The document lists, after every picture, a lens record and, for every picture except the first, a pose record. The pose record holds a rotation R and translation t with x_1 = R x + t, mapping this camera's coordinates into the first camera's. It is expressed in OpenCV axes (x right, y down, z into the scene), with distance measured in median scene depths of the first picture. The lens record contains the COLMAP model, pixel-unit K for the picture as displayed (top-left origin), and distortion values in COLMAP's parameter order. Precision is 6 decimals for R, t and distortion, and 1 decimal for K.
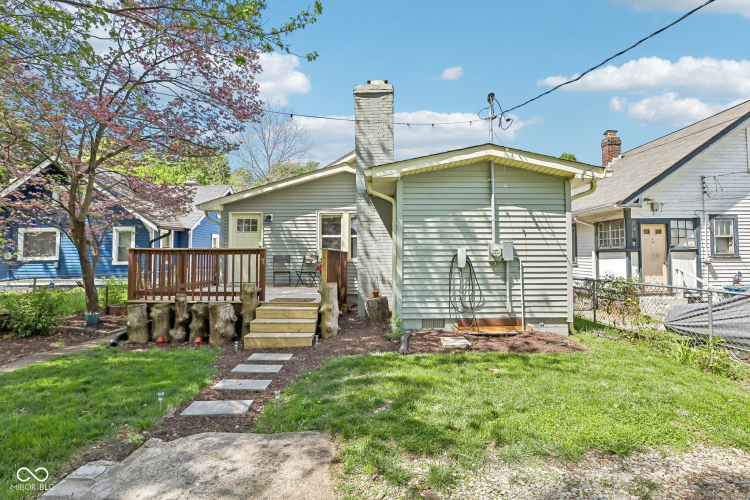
lens RADIAL K [[352.6, 0, 378.2], [0, 352.6, 247.9], [0, 0, 1]] dist [-0.022176, 0.000601]
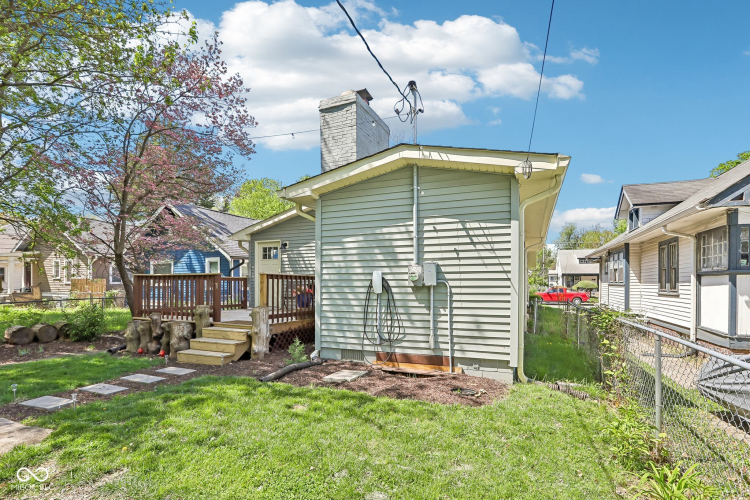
lens RADIAL K [[367.0, 0, 375.4], [0, 367.0, 294.0], [0, 0, 1]] dist [-0.033618, 0.000070]
pose [[0.918450, 0.011489, -0.395370, 0.581282], [0.009347, 0.998668, 0.050734, 0.011115], [0.395427, -0.050292, 0.917120, 0.165701]]
